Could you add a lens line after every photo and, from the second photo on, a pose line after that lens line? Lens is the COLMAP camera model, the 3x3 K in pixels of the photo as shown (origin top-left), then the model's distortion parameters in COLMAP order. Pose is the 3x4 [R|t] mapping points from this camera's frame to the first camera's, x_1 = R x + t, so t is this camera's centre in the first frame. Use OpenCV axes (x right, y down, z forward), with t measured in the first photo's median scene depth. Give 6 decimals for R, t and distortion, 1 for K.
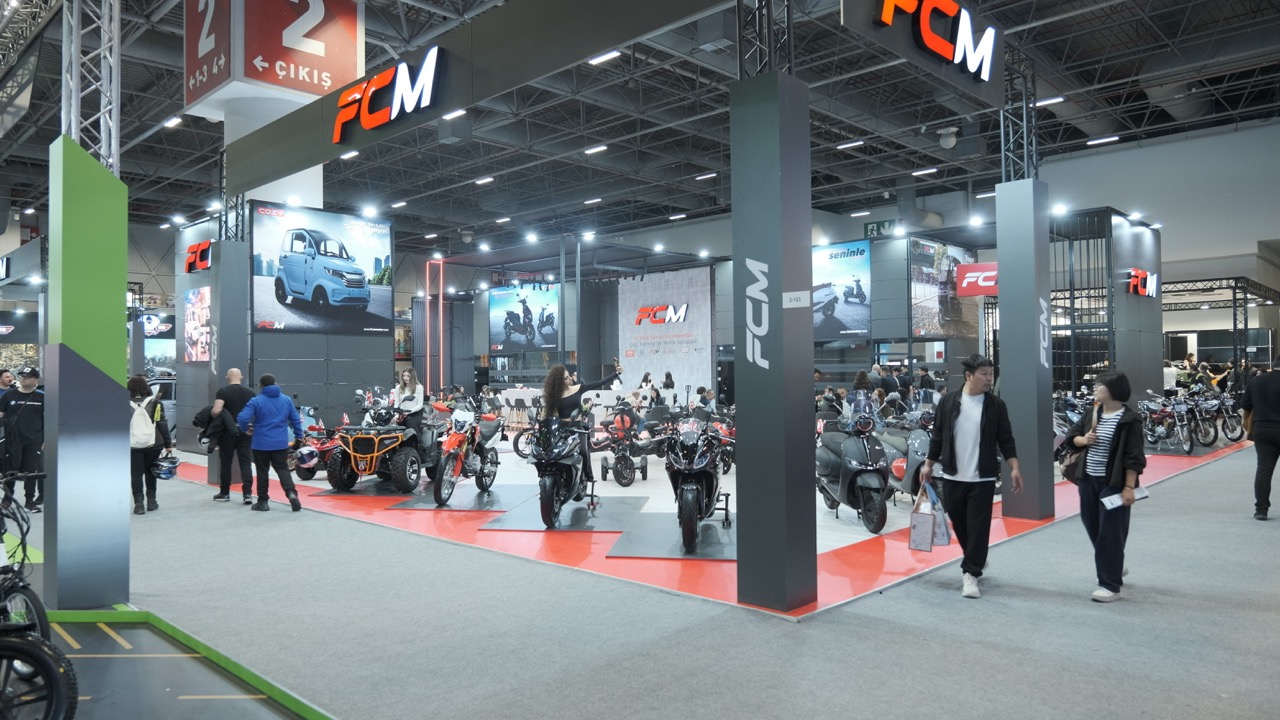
lens RADIAL K [[875.1, 0, 627.7], [0, 875.1, 359.2], [0, 0, 1]] dist [-0.027193, 0.015599]
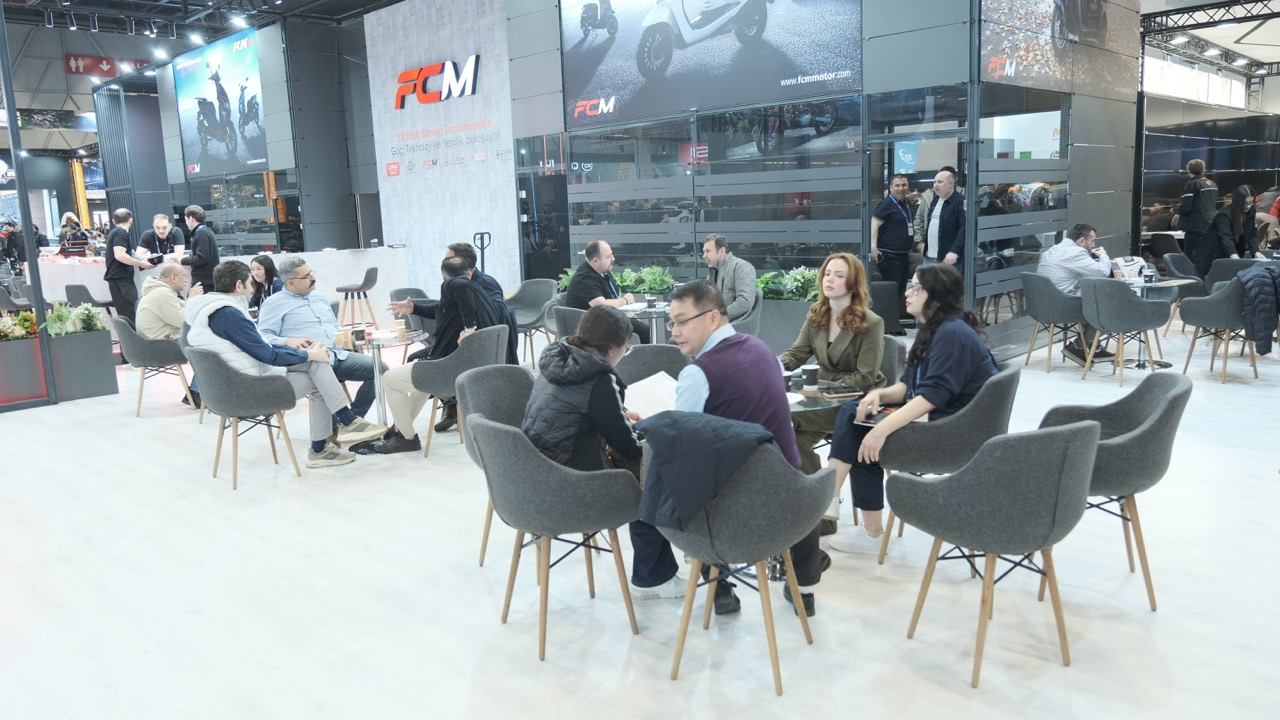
lens RADIAL K [[927.1, 0, 630.9], [0, 927.1, 360.9], [0, 0, 1]] dist [-0.018575, -0.001393]
pose [[0.999424, -0.032117, -0.010954, 0.181835], [0.033592, 0.982064, 0.185530, 0.009574], [0.004799, -0.185792, 0.982577, 0.597811]]
